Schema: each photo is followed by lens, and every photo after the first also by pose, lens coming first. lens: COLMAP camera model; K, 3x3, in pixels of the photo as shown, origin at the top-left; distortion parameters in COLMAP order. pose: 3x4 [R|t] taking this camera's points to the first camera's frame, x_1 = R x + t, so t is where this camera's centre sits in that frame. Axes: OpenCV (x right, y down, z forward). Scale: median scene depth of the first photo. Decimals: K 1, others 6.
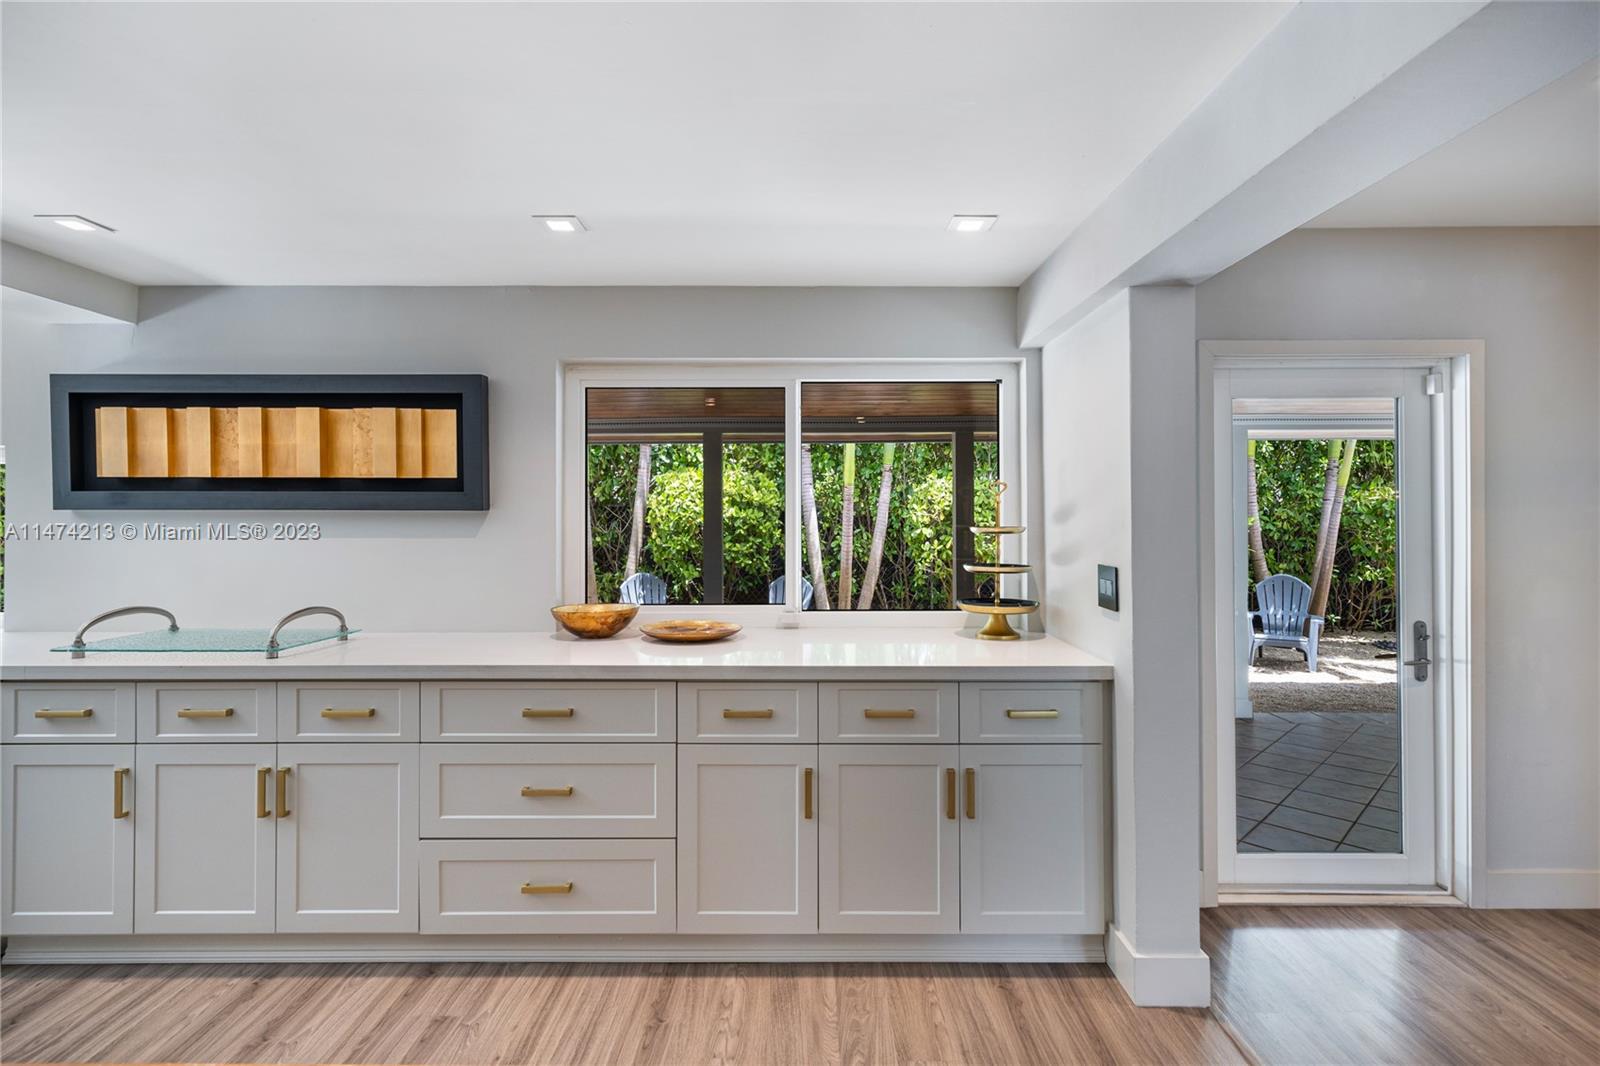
lens RADIAL K [[726.0, 0, 762.1], [0, 726.0, 525.2], [0, 0, 1]] dist [0.002106, -0.000087]
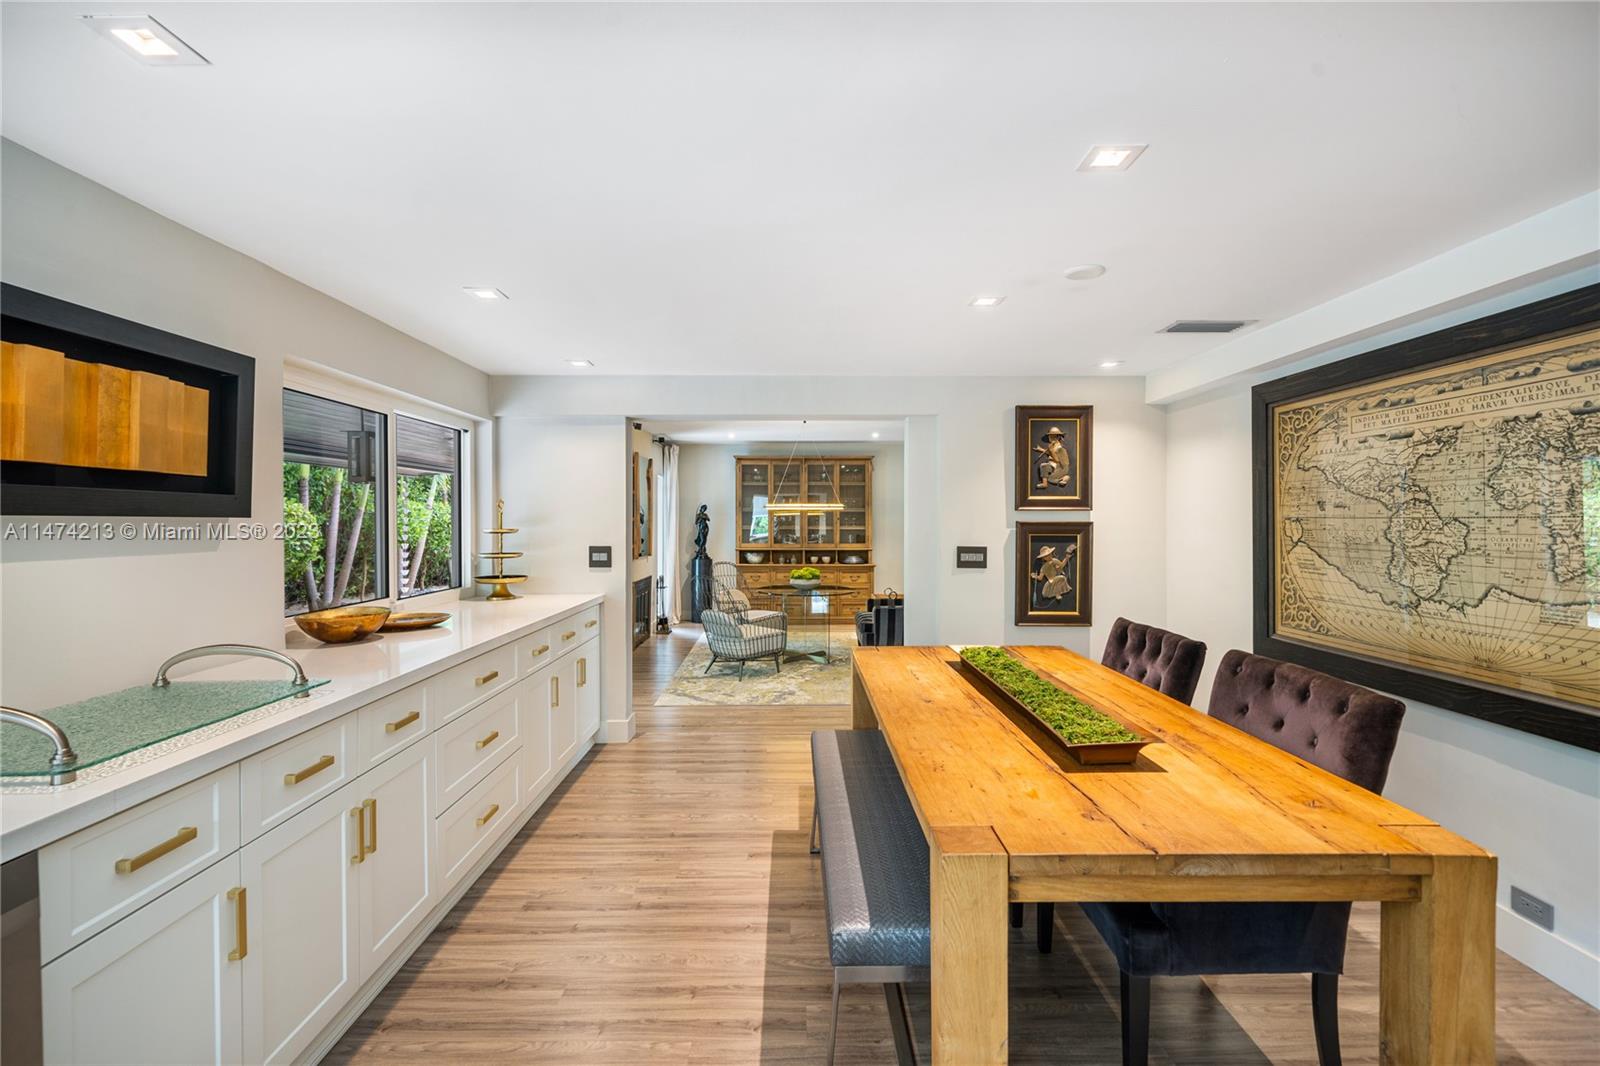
lens RADIAL K [[726.0, 0, 799.0], [0, 726.0, 526.6], [0, 0, 1]] dist [0.002106, -0.000087]
pose [[-0.015918, -0.008826, 0.999834, -1.569412], [-0.000837, 0.999961, 0.008813, -0.022031], [-0.999873, -0.000696, -0.015925, 0.466738]]
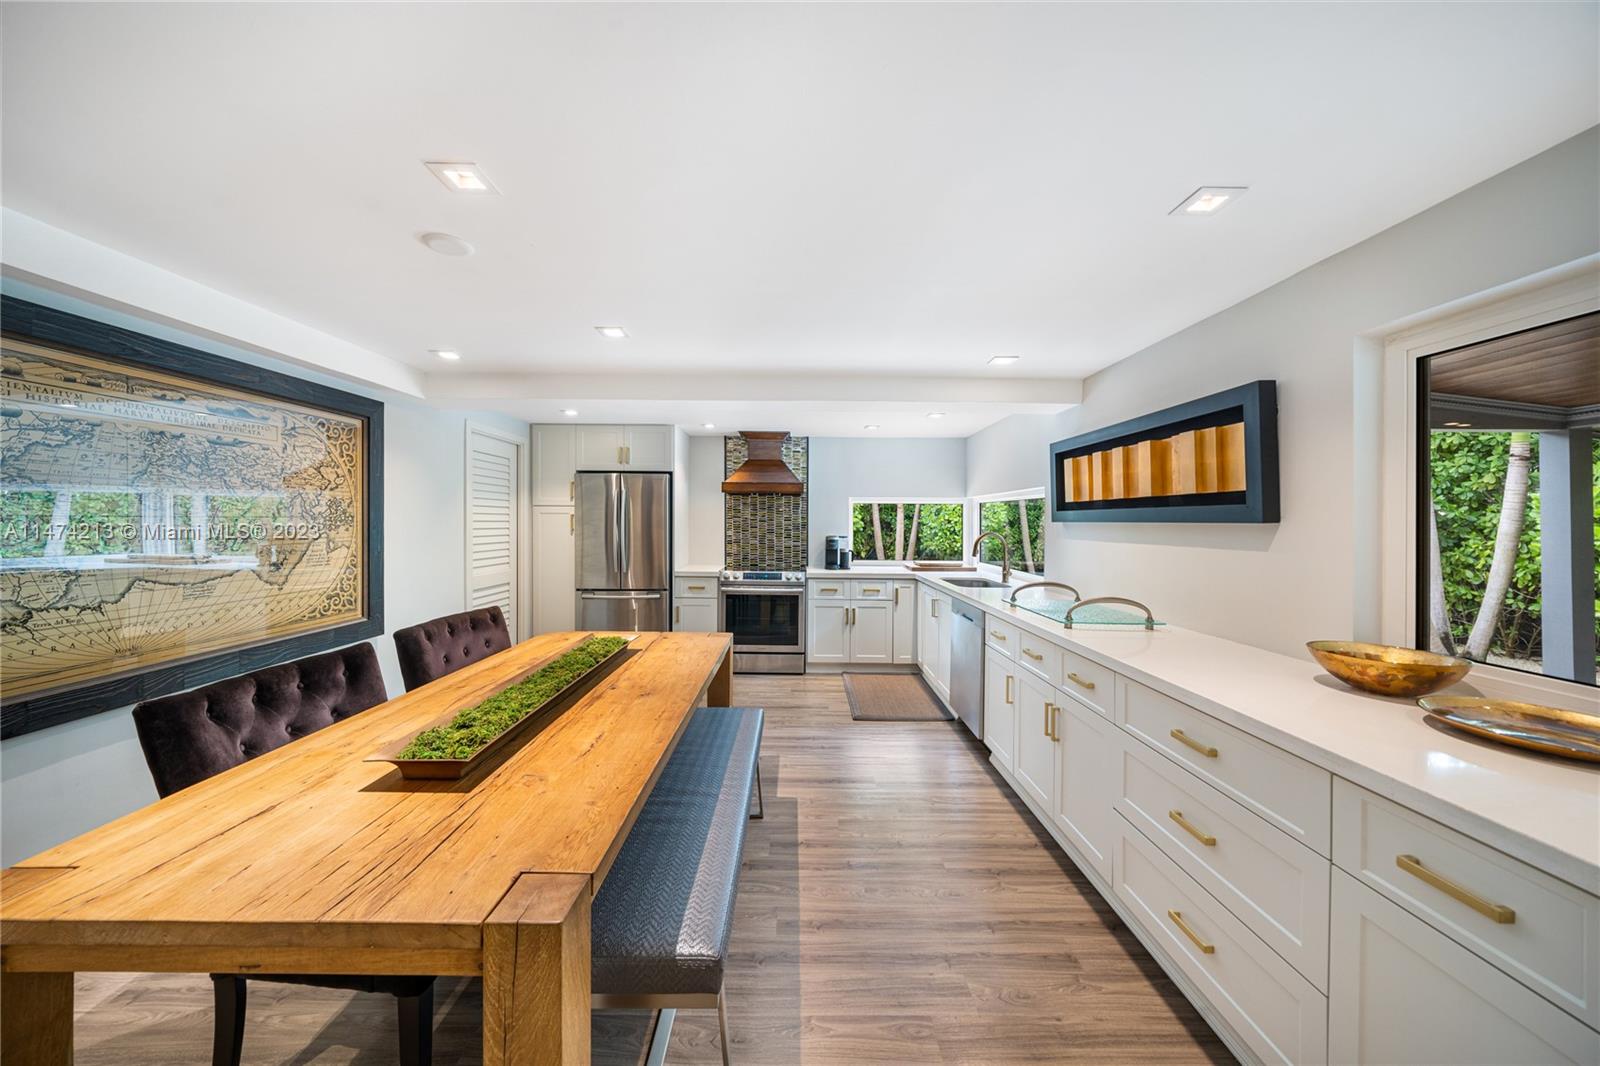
lens RADIAL K [[552.3, 0, 840.6], [0, 552.3, 527.0], [0, 0, 1]] dist [0.012143, 0.000034]
pose [[0.087851, 0.009443, -0.996089, 0.372041], [-0.004648, 0.999948, 0.009069, -0.023654], [0.996123, 0.003833, 0.087890, 0.483028]]
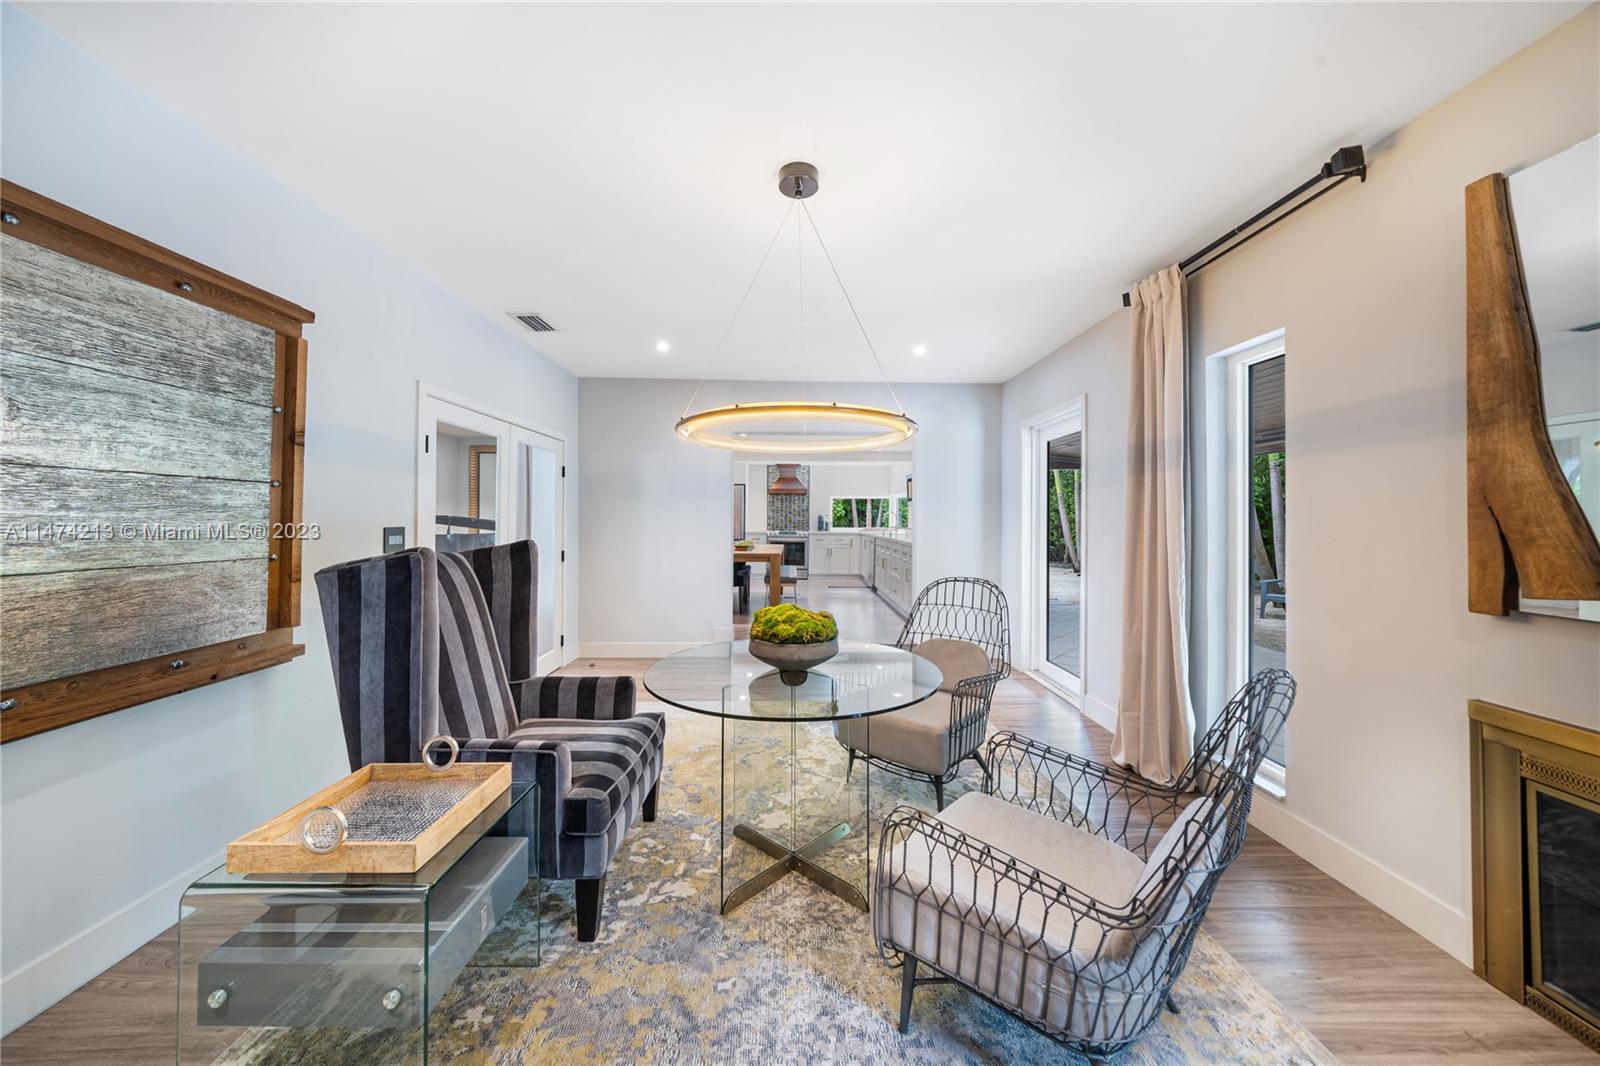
lens RADIAL K [[552.3, 0, 799.7], [0, 552.3, 516.0], [0, 0, 1]] dist [0.012143, 0.000034]
pose [[0.006343, -0.002740, -0.999976, 2.917399], [-0.001545, 0.999995, -0.002750, 0.063454], [0.999979, 0.001562, 0.006339, 0.436381]]
